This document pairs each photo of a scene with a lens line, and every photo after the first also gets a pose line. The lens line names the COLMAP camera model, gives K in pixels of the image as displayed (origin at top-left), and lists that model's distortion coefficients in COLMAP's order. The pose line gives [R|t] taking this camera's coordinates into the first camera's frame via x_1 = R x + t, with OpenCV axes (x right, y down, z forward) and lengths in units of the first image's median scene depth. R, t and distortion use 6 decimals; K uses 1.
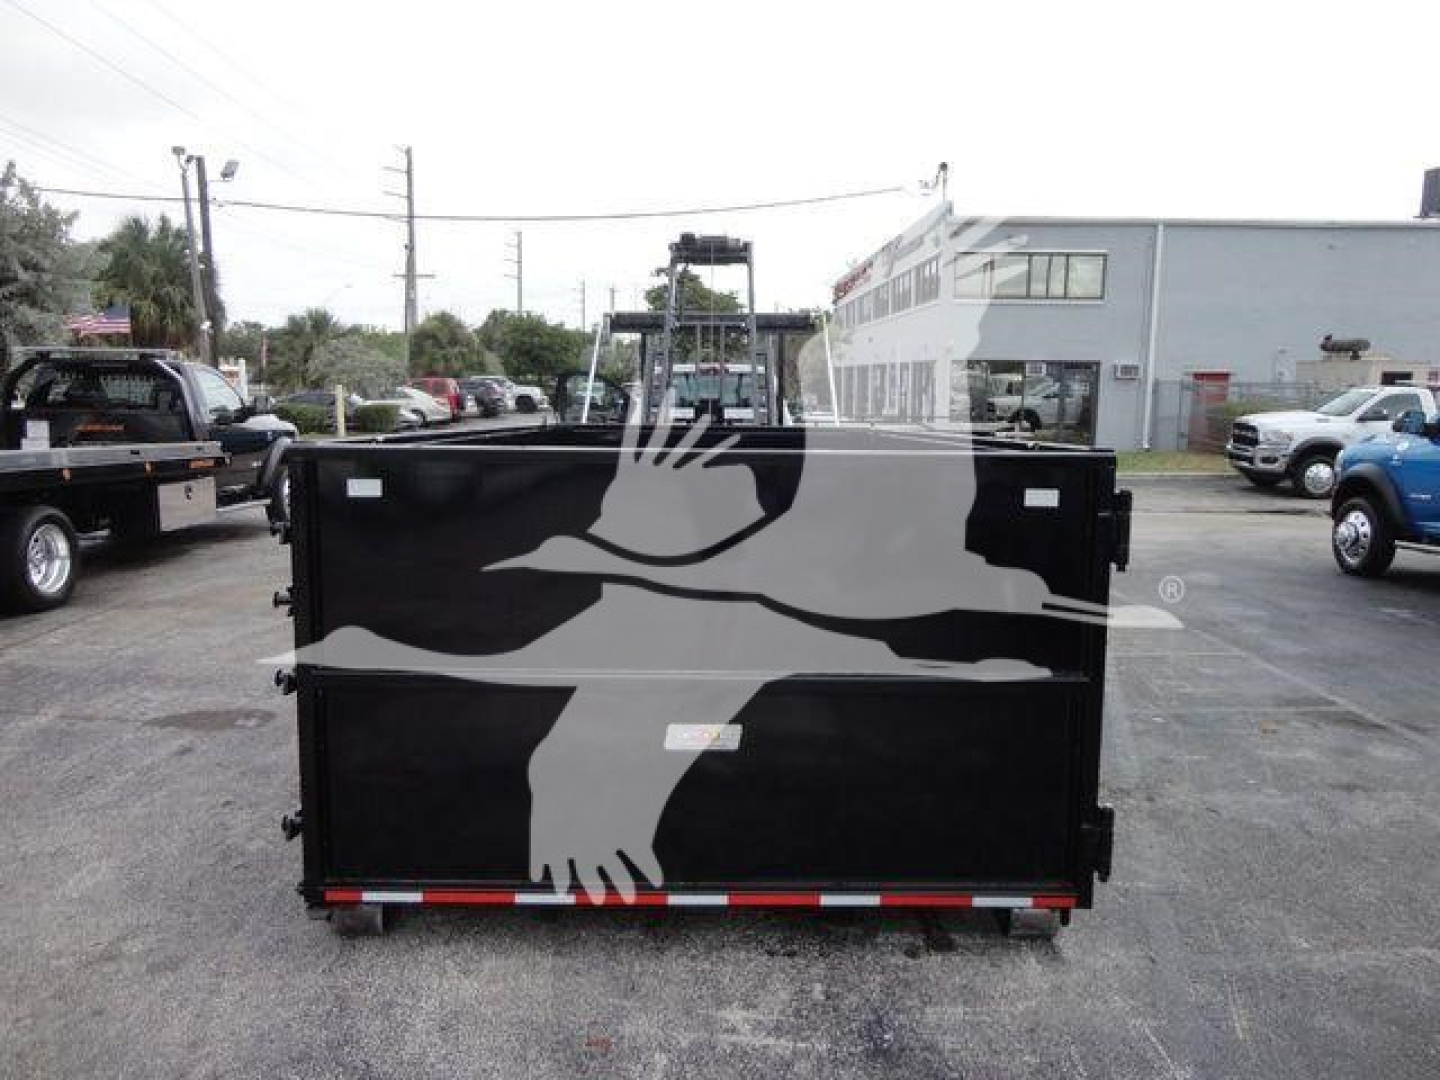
lens RADIAL K [[1045.1, 0, 730.4], [0, 1045.1, 546.8], [0, 0, 1]] dist [-0.017672, 0.010821]
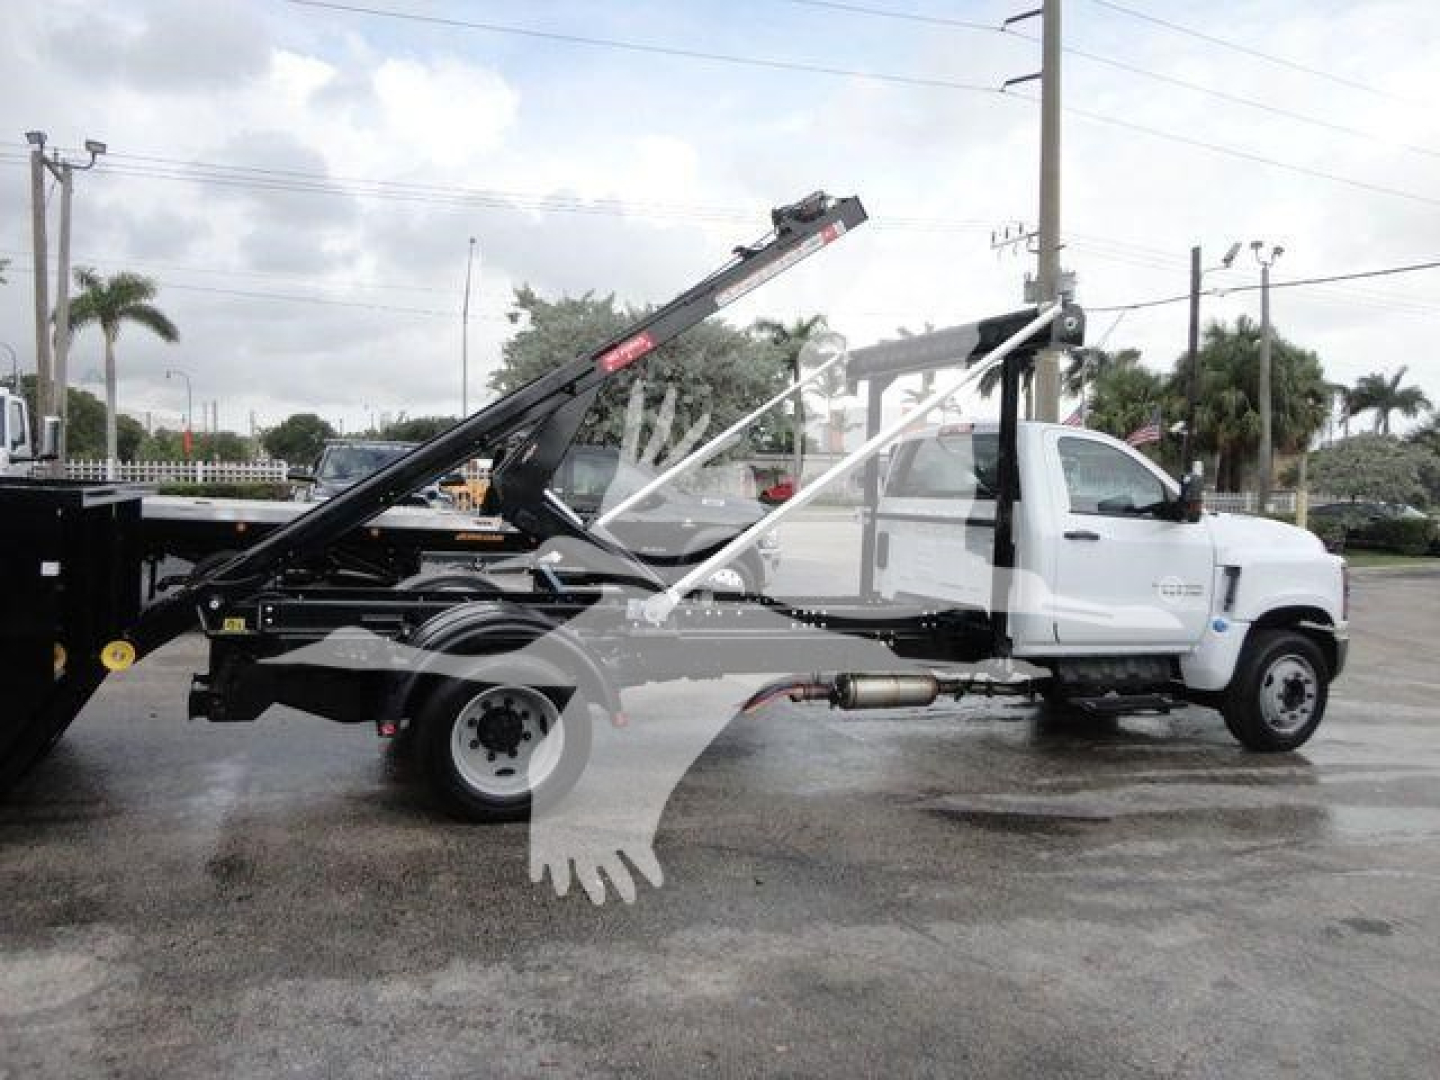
lens RADIAL K [[1045.1, 0, 714.0], [0, 1045.1, 534.4], [0, 0, 1]] dist [-0.017672, 0.010821]
pose [[0.362084, 0.043800, -0.931116, 0.205597], [-0.160367, 0.986929, -0.015937, -0.036636], [0.918247, 0.155091, 0.364375, 0.299389]]
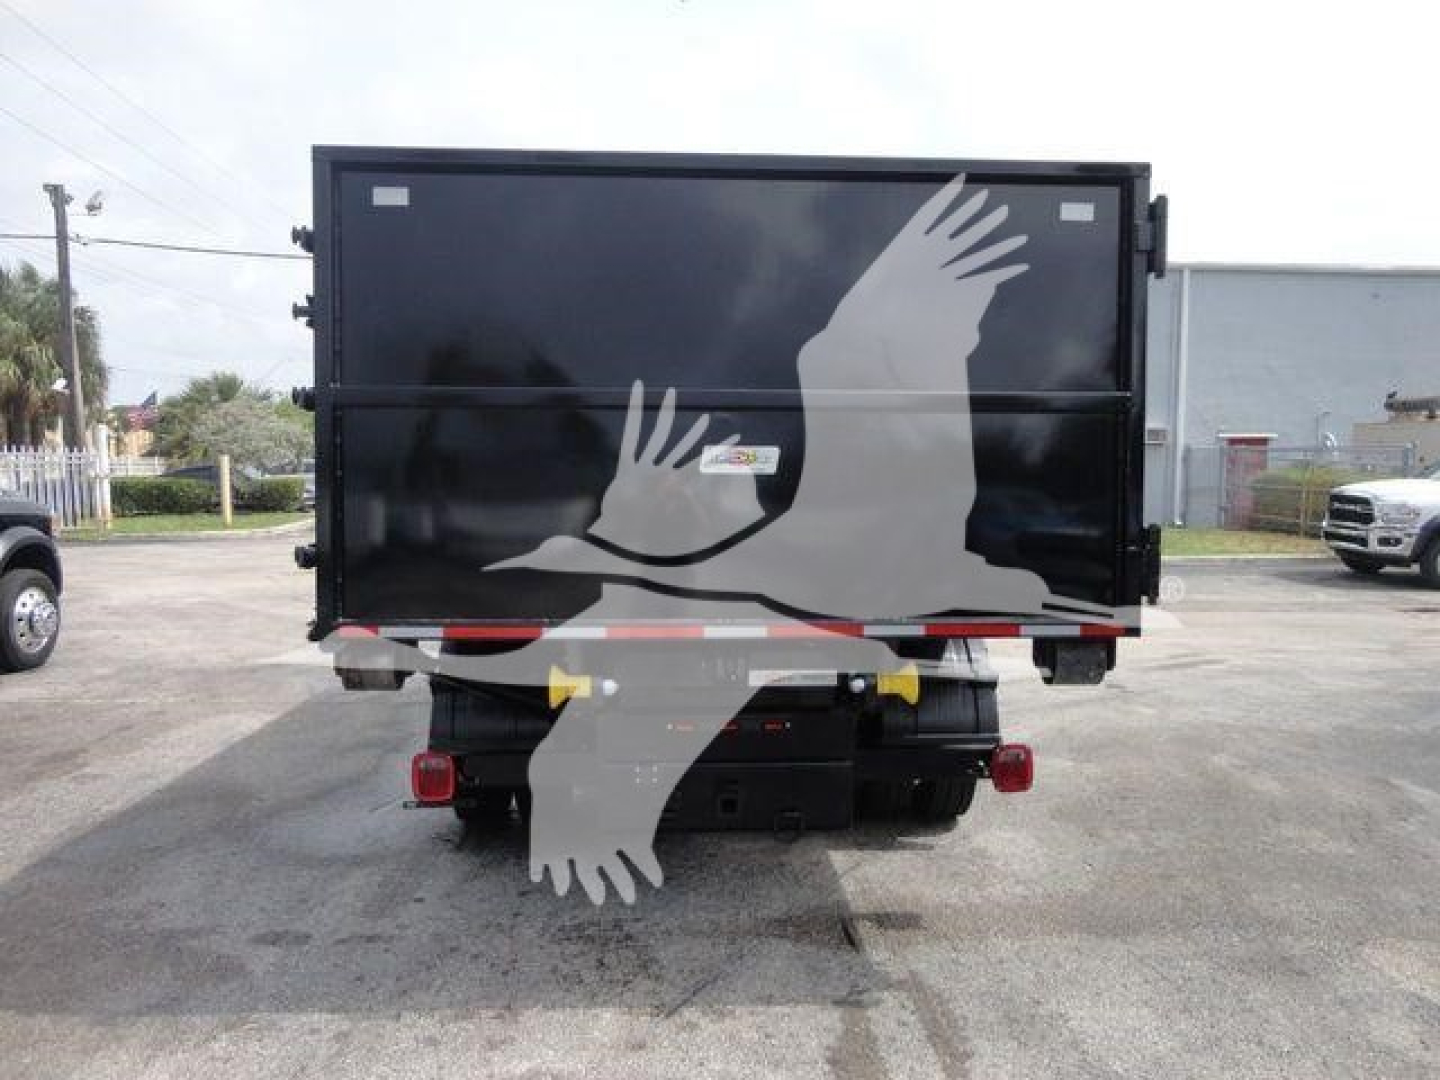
lens RADIAL K [[1045.1, 0, 733.2], [0, 1045.1, 548.7], [0, 0, 1]] dist [-0.017672, 0.010821]
pose [[0.998745, -0.008537, 0.049345, -0.012410], [0.011936, 0.997545, -0.069005, -0.019279], [-0.048634, 0.069507, 0.996395, 0.159092]]
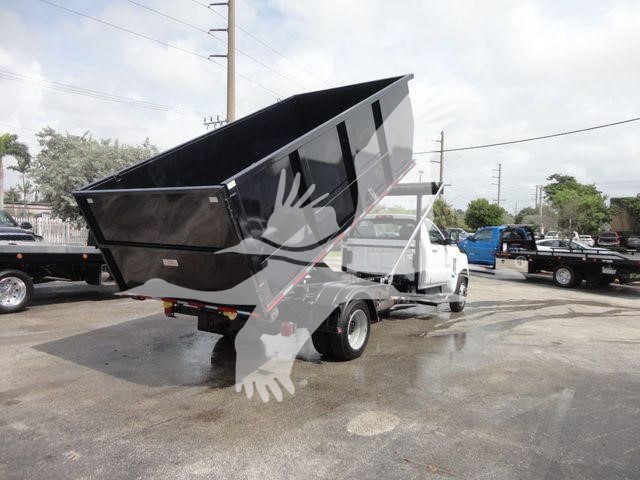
lens RADIAL K [[464.5, 0, 320.7], [0, 464.5, 240.0], [0, 0, 1]] dist [-0.017672, 0.010821]
pose [[0.834681, 0.024491, -0.550188, 0.139591], [-0.101042, 0.988863, -0.109271, -0.016394], [0.541385, 0.146799, 0.827860, 0.139201]]
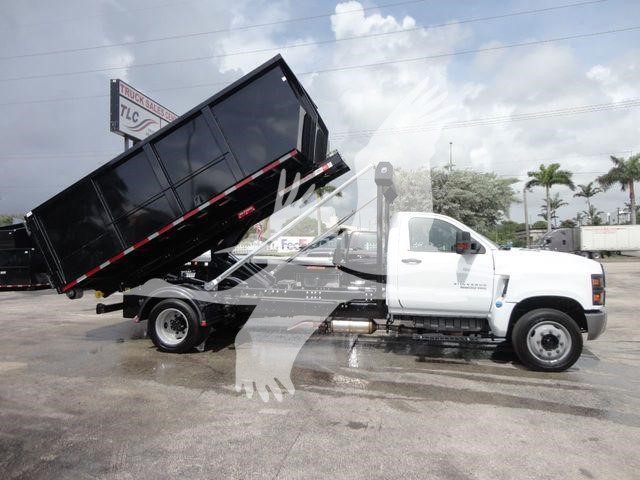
lens RADIAL K [[464.5, 0, 342.5], [0, 464.5, 227.3], [0, 0, 1]] dist [-0.017672, 0.010821]
pose [[-0.228509, -0.051462, -0.972181, 0.253611], [-0.134401, 0.990708, -0.020852, -0.059163], [0.964220, 0.125897, -0.233302, 0.468666]]
